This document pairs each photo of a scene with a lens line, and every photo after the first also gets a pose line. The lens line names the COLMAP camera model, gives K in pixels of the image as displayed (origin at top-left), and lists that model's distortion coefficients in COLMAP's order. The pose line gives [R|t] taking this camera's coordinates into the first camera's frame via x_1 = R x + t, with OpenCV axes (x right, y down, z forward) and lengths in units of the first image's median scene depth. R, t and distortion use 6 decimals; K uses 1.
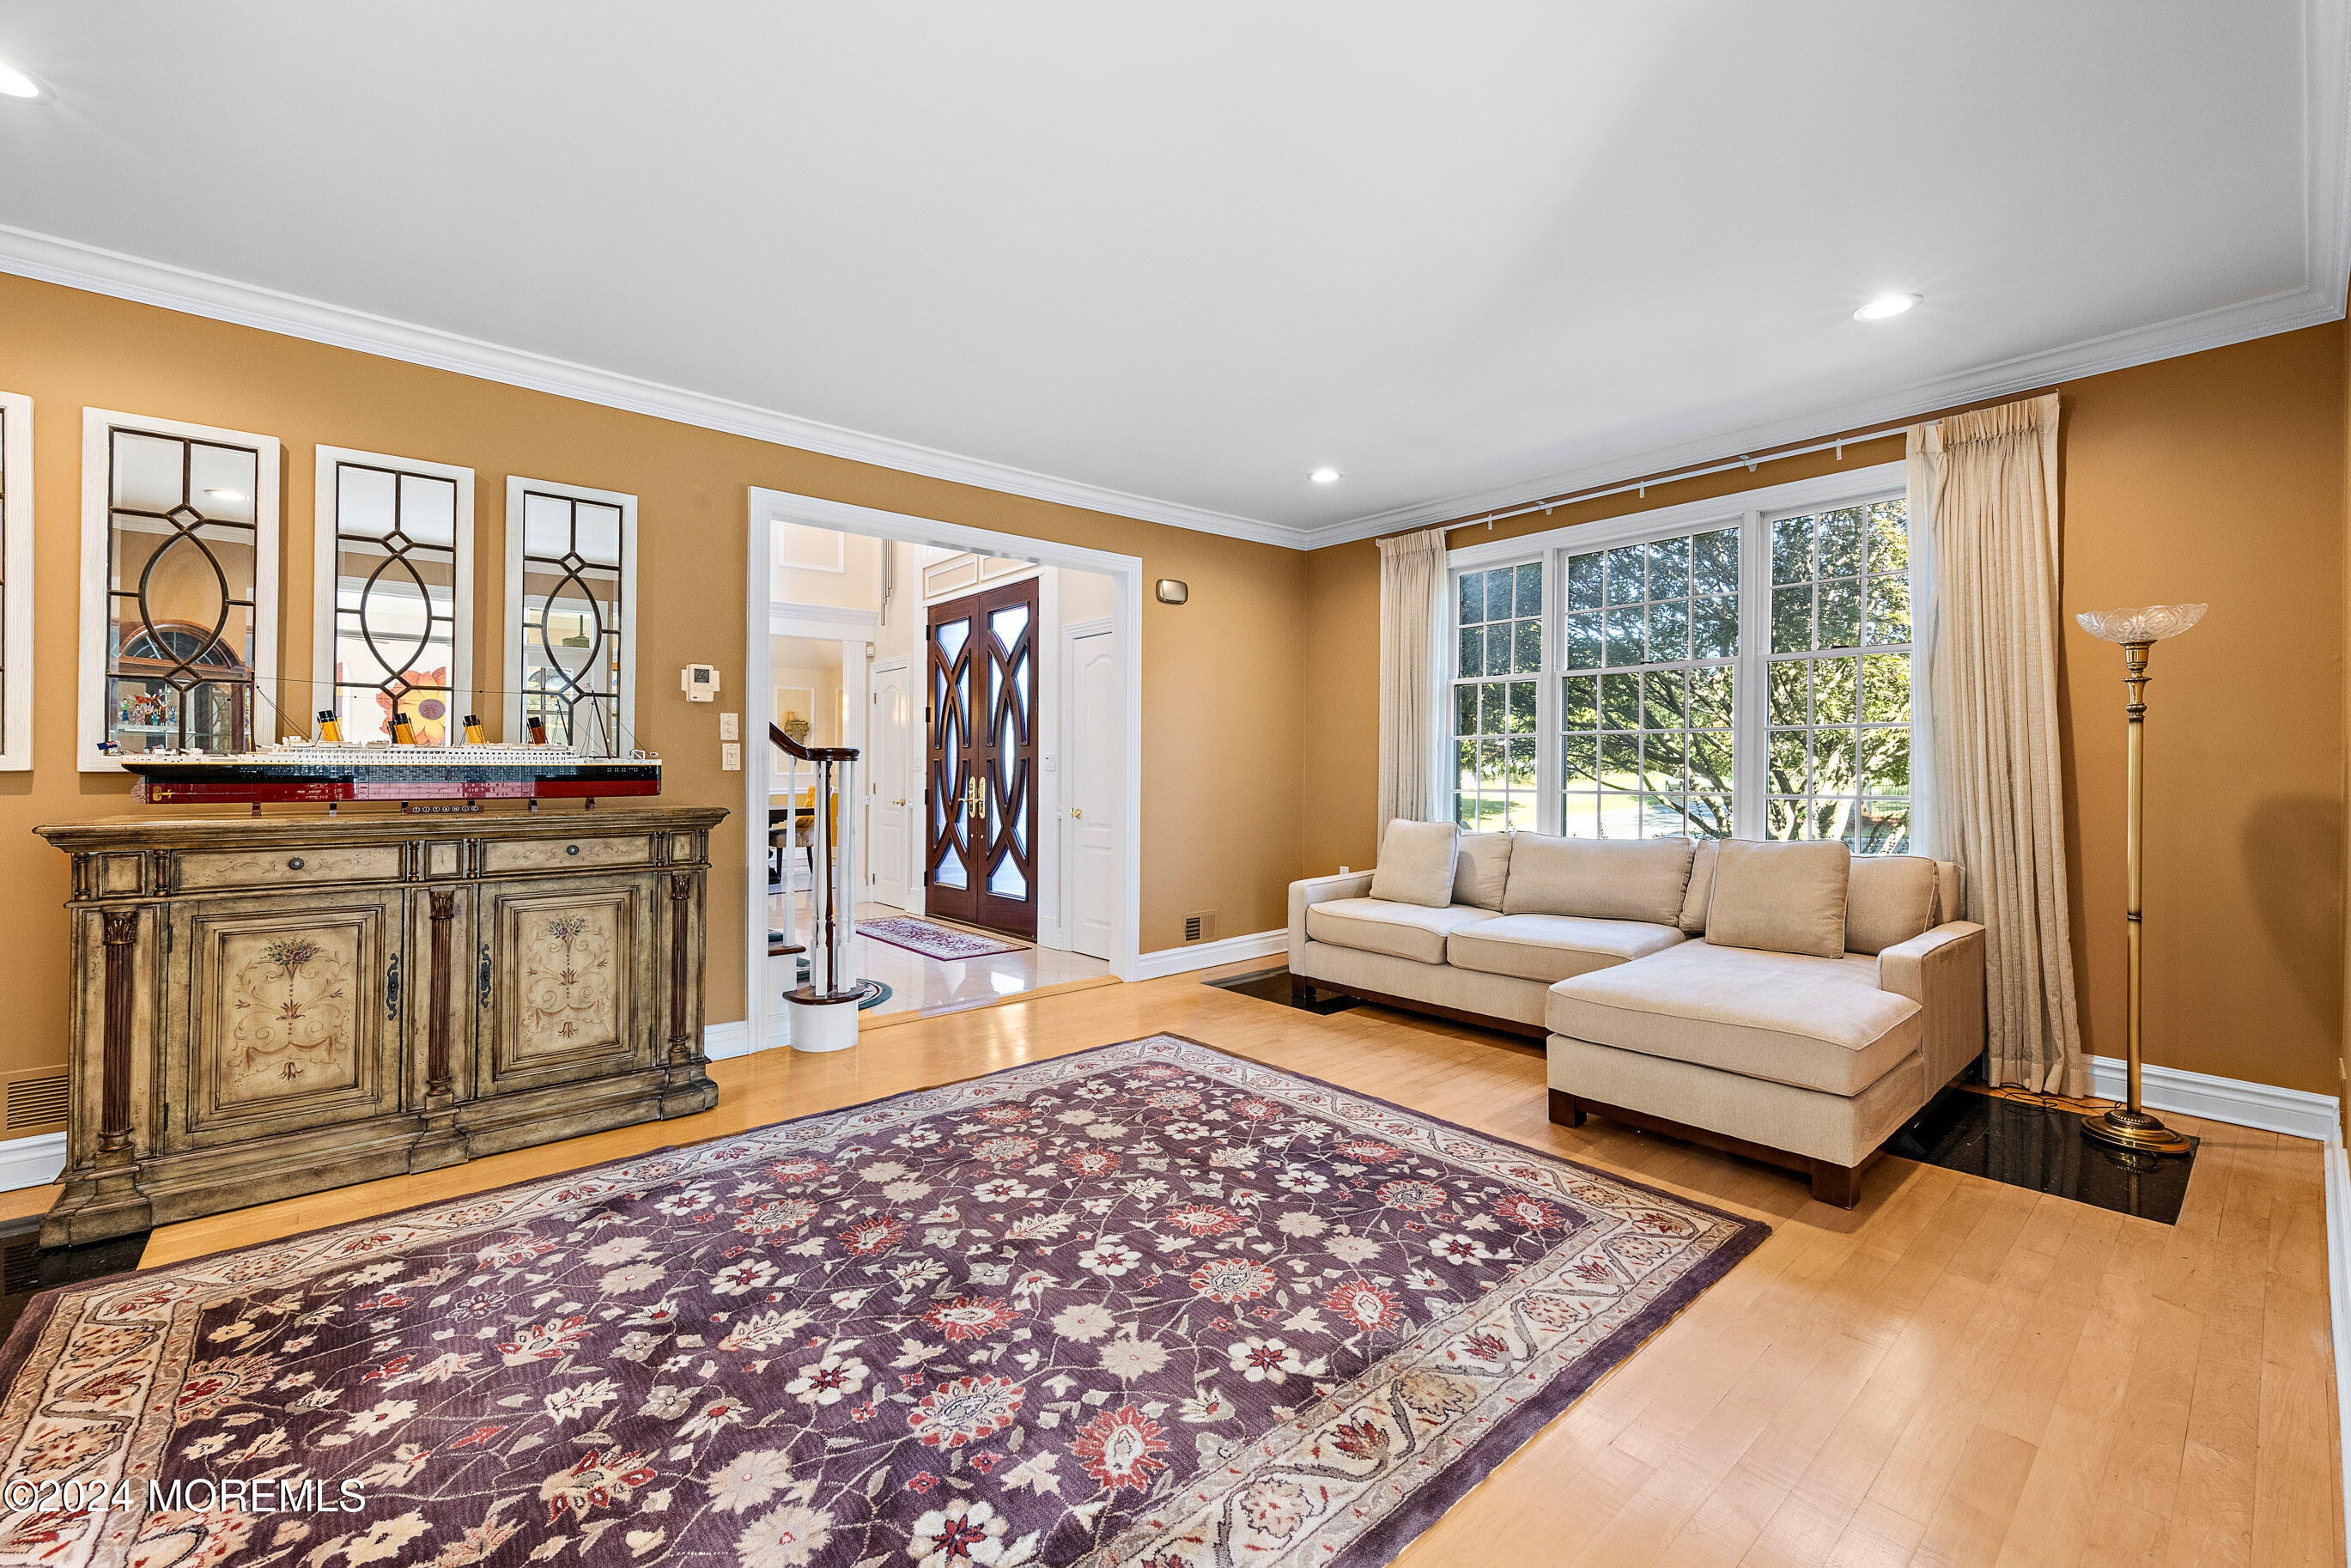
lens RADIAL K [[940.9, 0, 1161.7], [0, 940.9, 767.0], [0, 0, 1]] dist [0.002136, 0.000050]
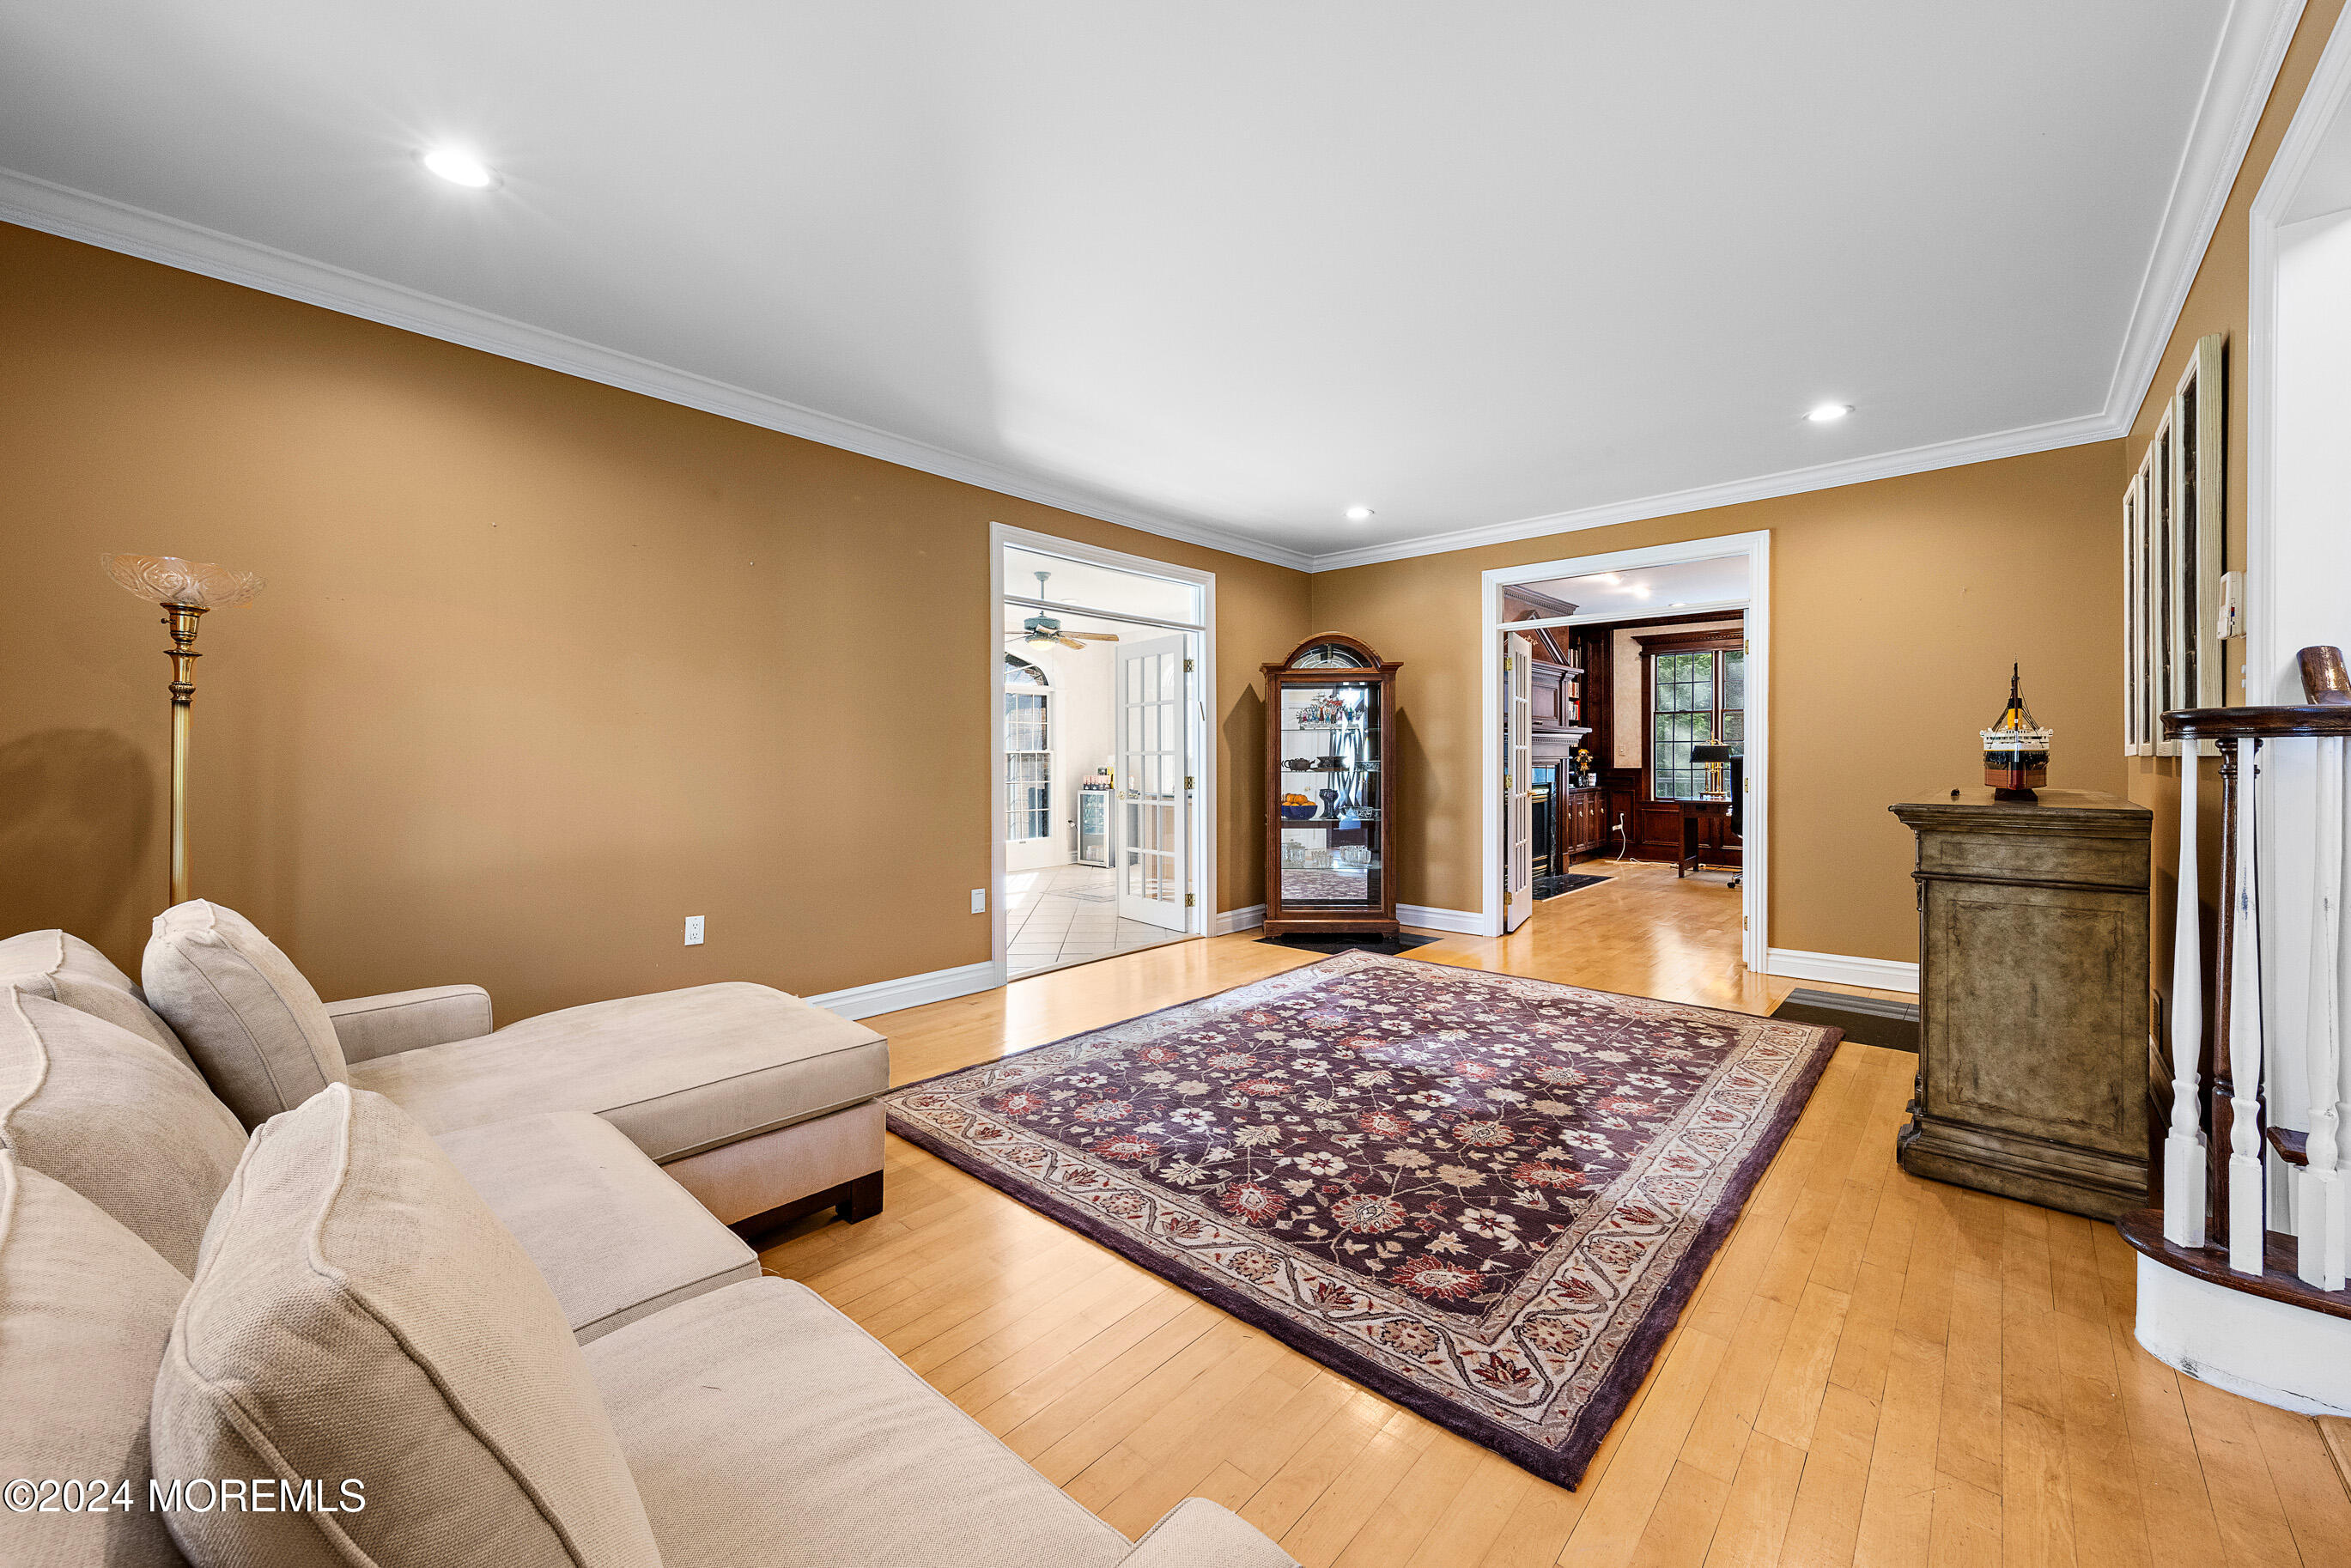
lens RADIAL K [[905.0, 0, 1175.6], [0, 905.0, 763.5], [0, 0, 1]] dist [0.000240, 0.000007]
pose [[-0.990585, 0.004914, -0.136808, 0.319701], [0.003963, 0.999966, 0.007225, -0.000919], [0.136839, 0.006614, -0.990571, 2.094947]]
